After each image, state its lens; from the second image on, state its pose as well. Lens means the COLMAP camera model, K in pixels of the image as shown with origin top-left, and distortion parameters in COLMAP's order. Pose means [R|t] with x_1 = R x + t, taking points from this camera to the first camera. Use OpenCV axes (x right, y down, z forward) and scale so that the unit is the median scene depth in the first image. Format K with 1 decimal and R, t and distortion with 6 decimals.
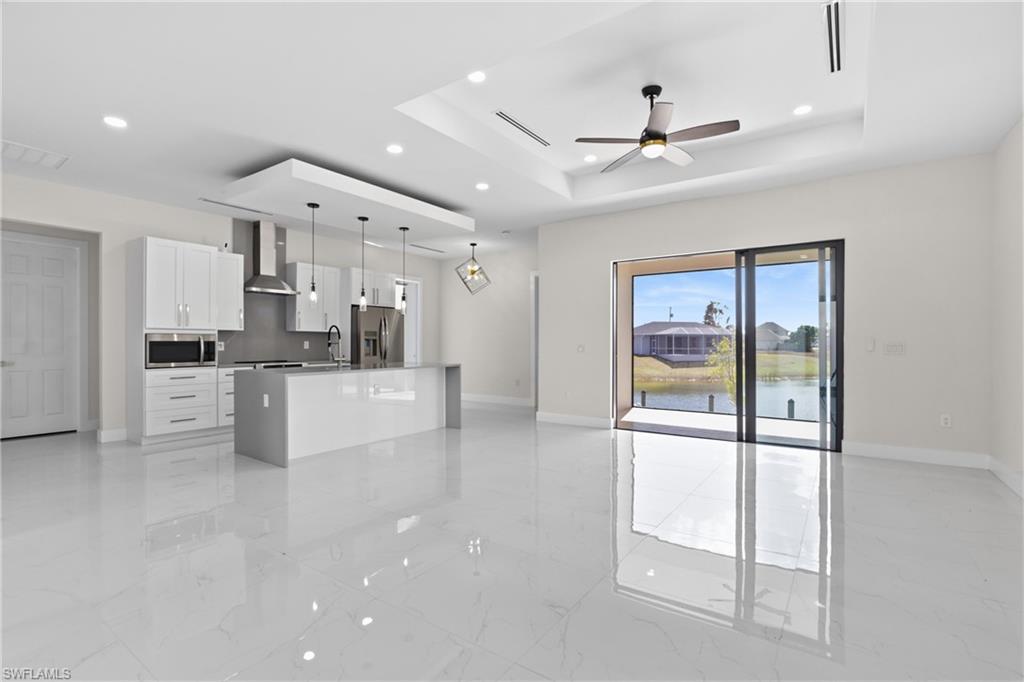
lens RADIAL K [[482.8, 0, 512.0], [0, 482.8, 341.0], [0, 0, 1]] dist [-0.000789, -0.000080]
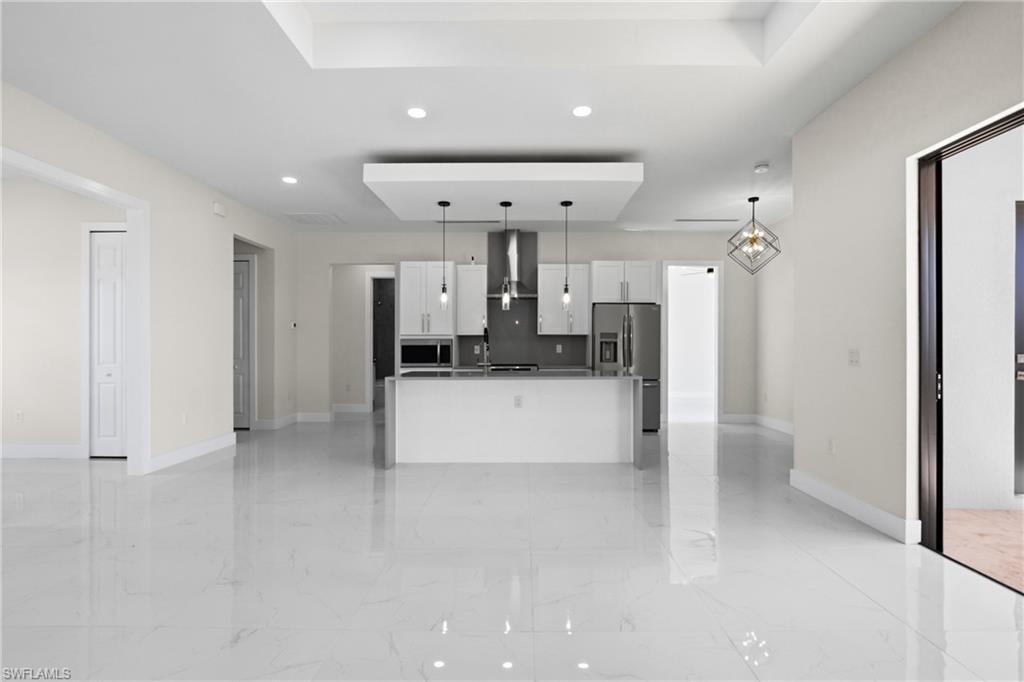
lens RADIAL K [[458.9, 0, 512.0], [0, 458.9, 341.0], [0, 0, 1]] dist [-0.015435, -0.000086]
pose [[0.568657, -0.012847, -0.822475, 0.332042], [0.004808, 0.999913, -0.012295, 0.004065], [0.822561, 0.003037, 0.568669, 0.477259]]
